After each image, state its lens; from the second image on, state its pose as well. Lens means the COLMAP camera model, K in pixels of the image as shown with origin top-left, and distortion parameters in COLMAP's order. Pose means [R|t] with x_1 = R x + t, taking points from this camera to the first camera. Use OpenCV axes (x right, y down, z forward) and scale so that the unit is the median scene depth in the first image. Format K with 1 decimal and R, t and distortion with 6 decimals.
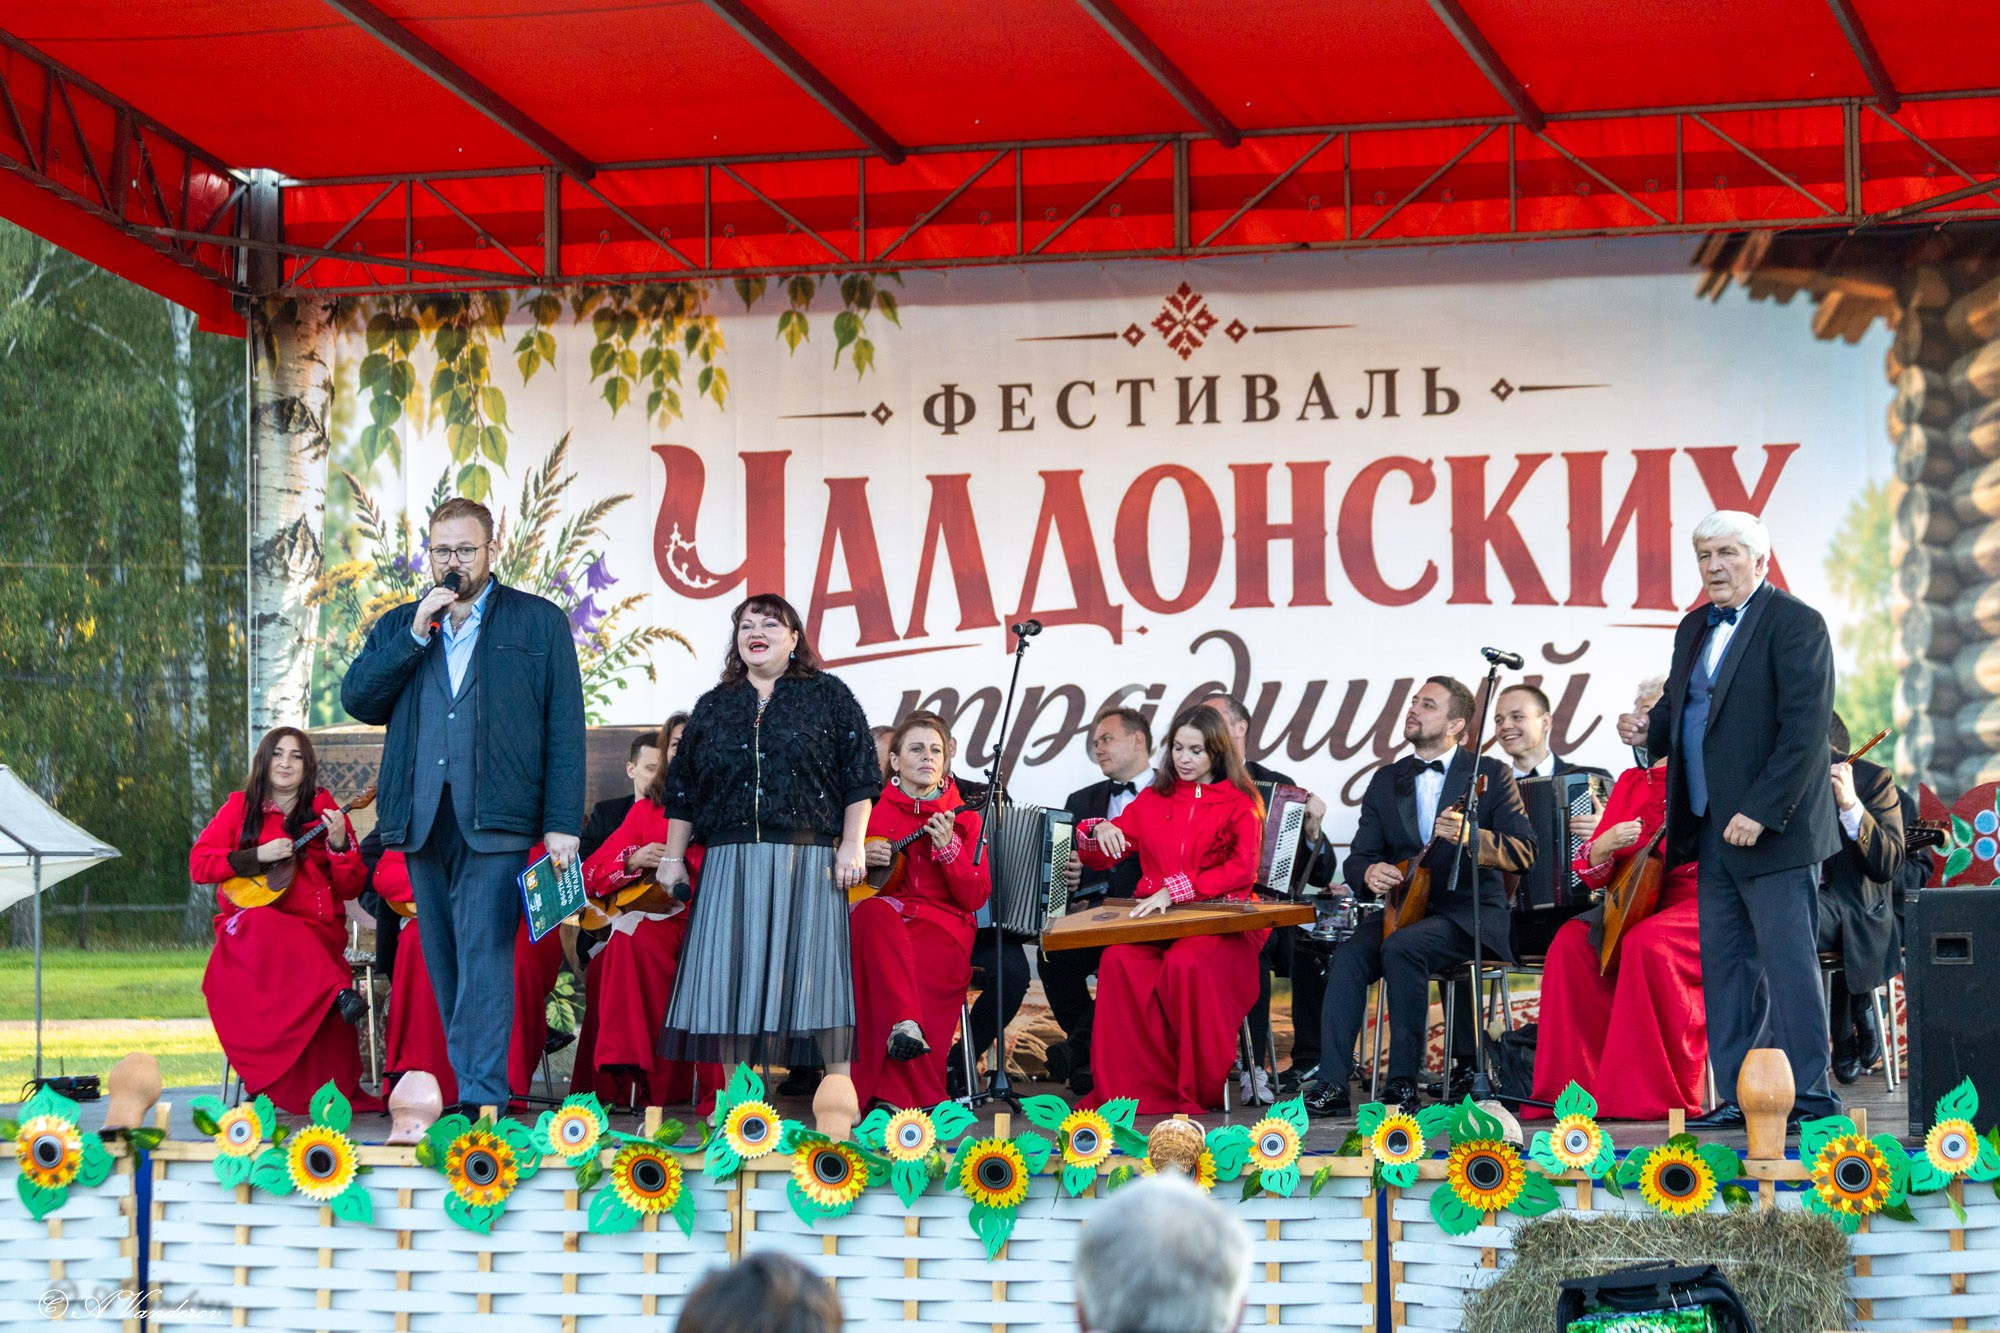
lens RADIAL K [[5485.3, 0, 966.1], [0, 5485.3, 679.2], [0, 0, 1]] dist [-0.098766, 0.000000]
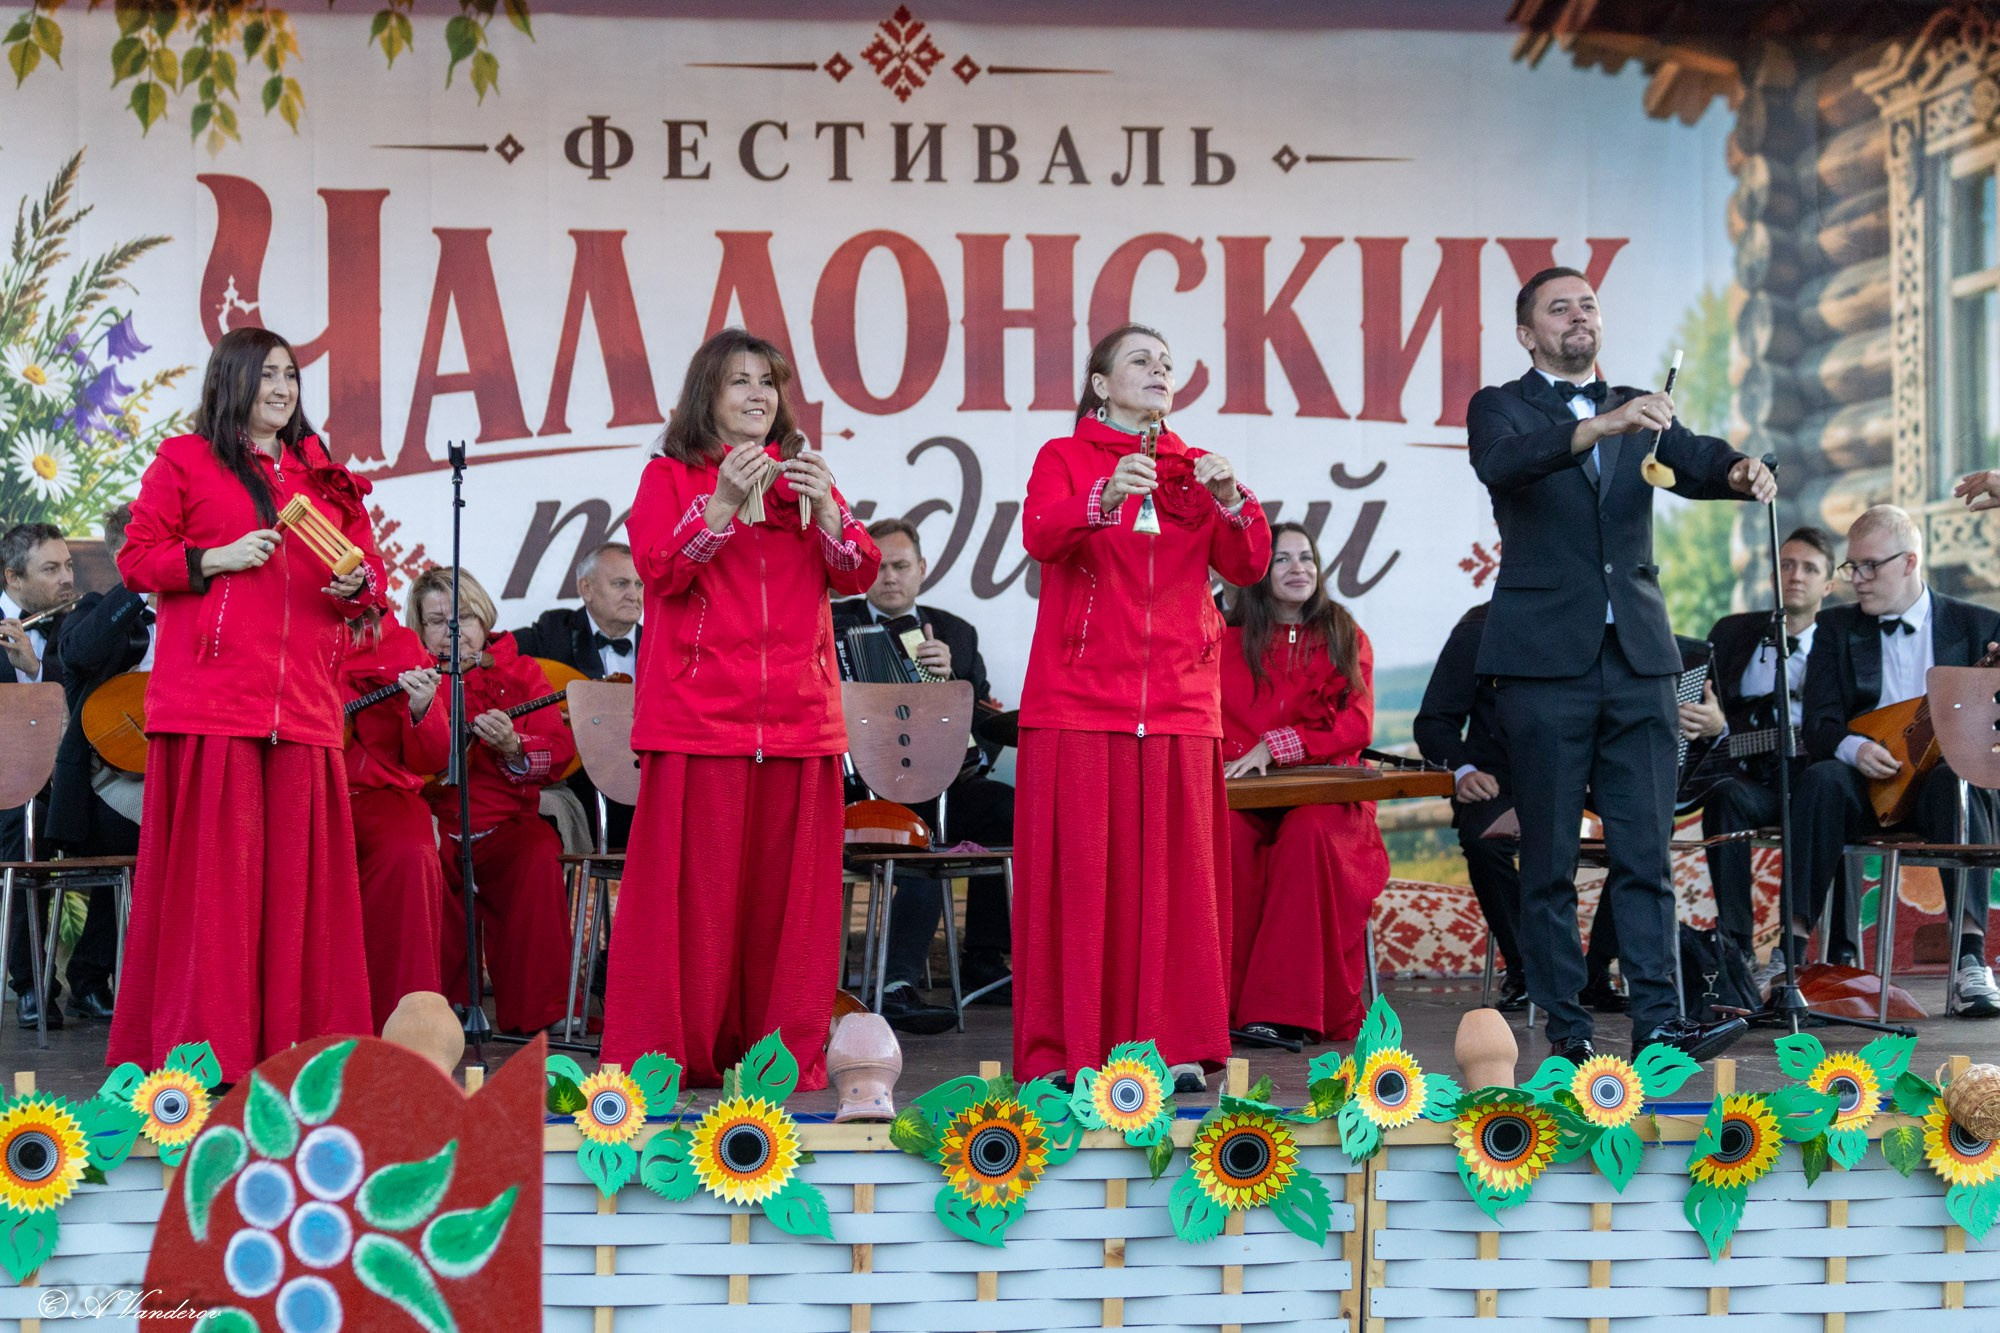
lens RADIAL K [[5069.7, 0, 1000.3], [0, 5069.7, 715.6], [0, 0, 1]] dist [0.027316, 0.000000]
pose [[0.895027, 0.007687, 0.445946, -0.285014], [-0.021214, 0.999454, 0.025349, 0.013394], [-0.445507, -0.032149, 0.894701, 0.323324]]
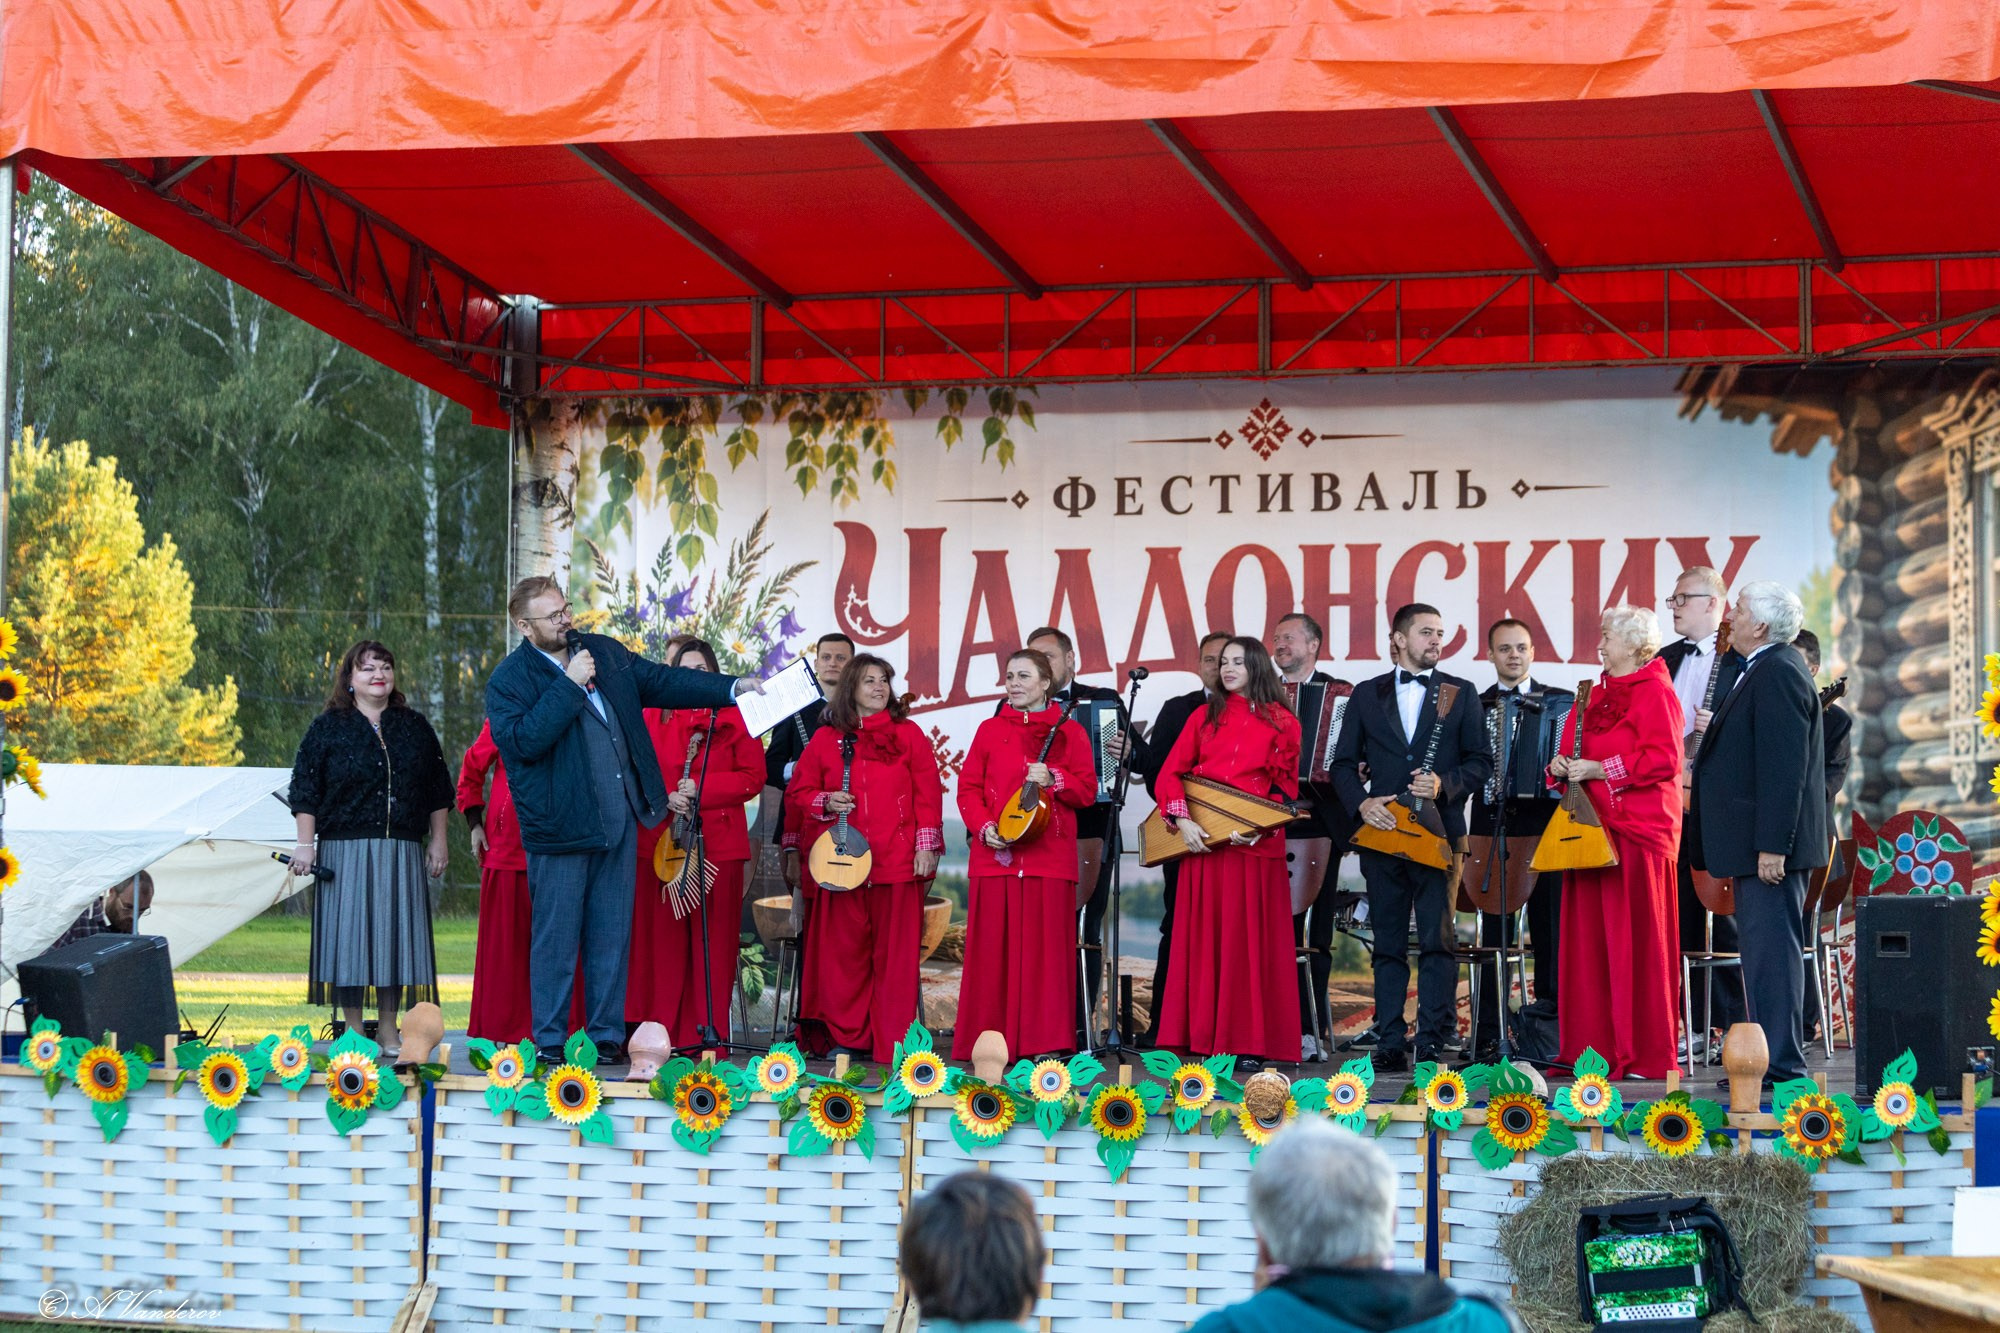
lens RADIAL K [[4355.2, 0, 993.8], [0, 4355.2, 655.5], [0, 0, 1]] dist [-0.144799, 0.000000]
pose [[0.999795, 0.017447, -0.010226, -0.010910], [-0.017588, 0.999750, -0.013809, 0.000749], [0.009983, 0.013986, 0.999852, 0.013192]]
